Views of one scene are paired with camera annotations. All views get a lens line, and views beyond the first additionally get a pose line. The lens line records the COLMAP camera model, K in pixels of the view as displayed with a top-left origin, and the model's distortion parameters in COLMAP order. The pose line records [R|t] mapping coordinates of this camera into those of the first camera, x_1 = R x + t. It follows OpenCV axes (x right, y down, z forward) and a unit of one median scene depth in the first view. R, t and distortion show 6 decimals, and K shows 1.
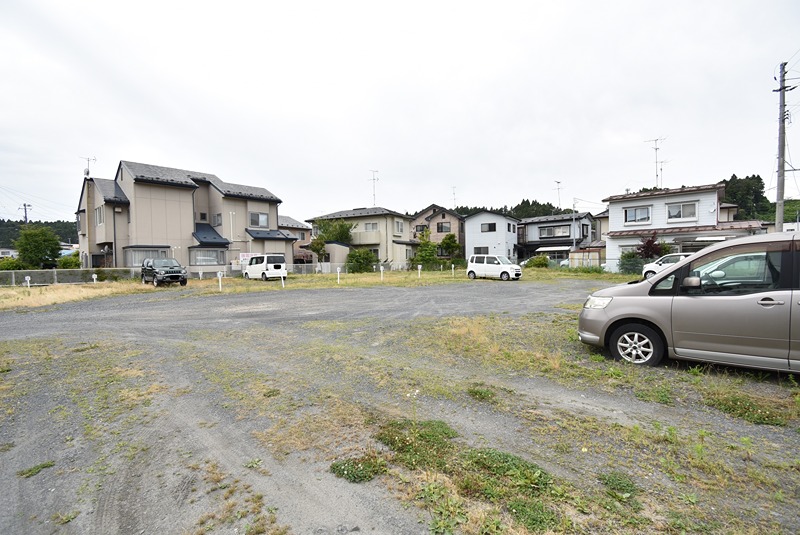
lens RADIAL K [[356.0, 0, 401.4], [0, 356.0, 263.2], [0, 0, 1]] dist [0.005178, -0.013058]
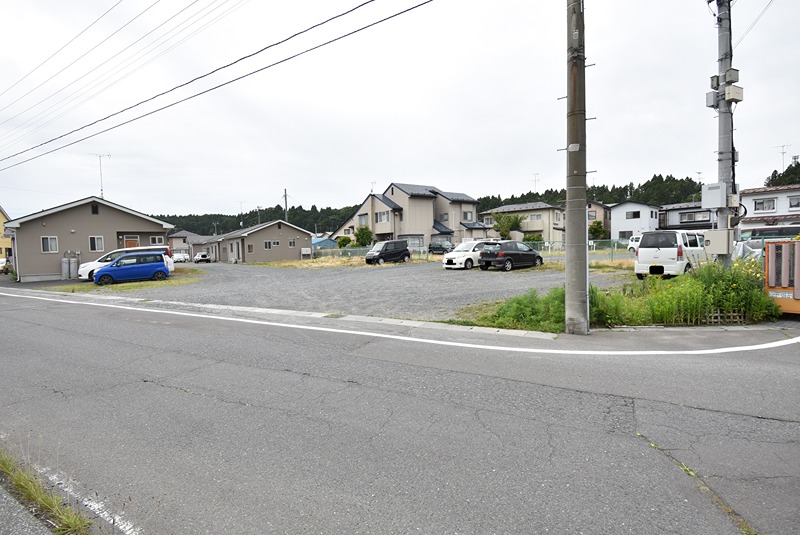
lens RADIAL K [[383.8, 0, 401.7], [0, 383.8, 269.5], [0, 0, 1]] dist [0.008780, -0.016432]
pose [[0.970178, 0.004592, -0.242349, -0.286495], [0.006938, 0.998885, 0.046699, 0.027071], [0.242294, -0.046987, 0.969064, -0.668082]]
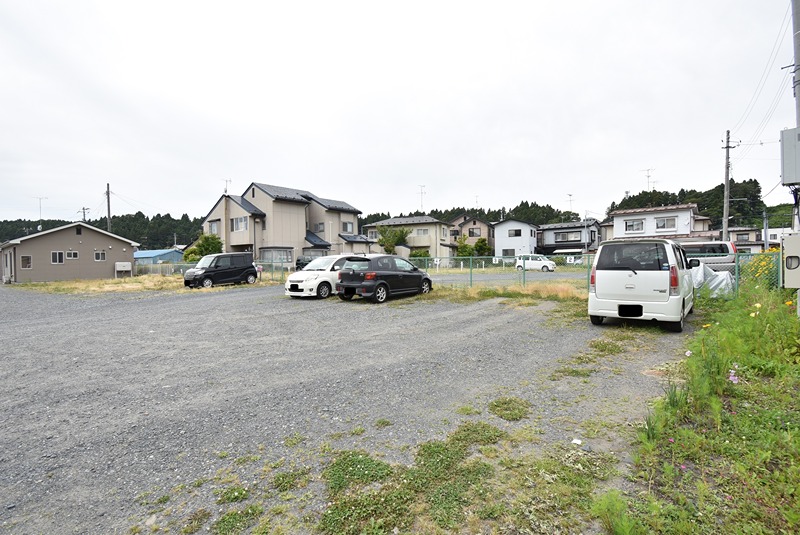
lens RADIAL K [[383.8, 0, 401.6], [0, 383.8, 271.0], [0, 0, 1]] dist [0.008780, -0.016432]
pose [[0.999364, 0.001666, 0.035620, -0.262476], [-0.002026, 0.999947, 0.010057, 0.023306], [-0.035601, -0.010122, 0.999315, -0.411605]]
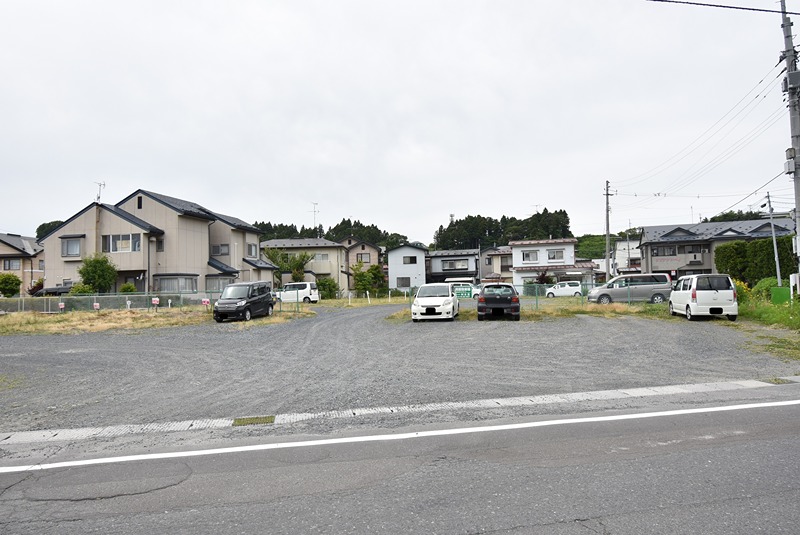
lens RADIAL K [[498.9, 0, 402.3], [0, 498.9, 273.0], [0, 0, 1]] dist [0.011094, -0.003285]
pose [[0.885023, 0.011068, 0.465415, -0.720485], [0.014371, 0.998591, -0.051074, 0.029437], [-0.465325, 0.051890, 0.883618, -0.537204]]
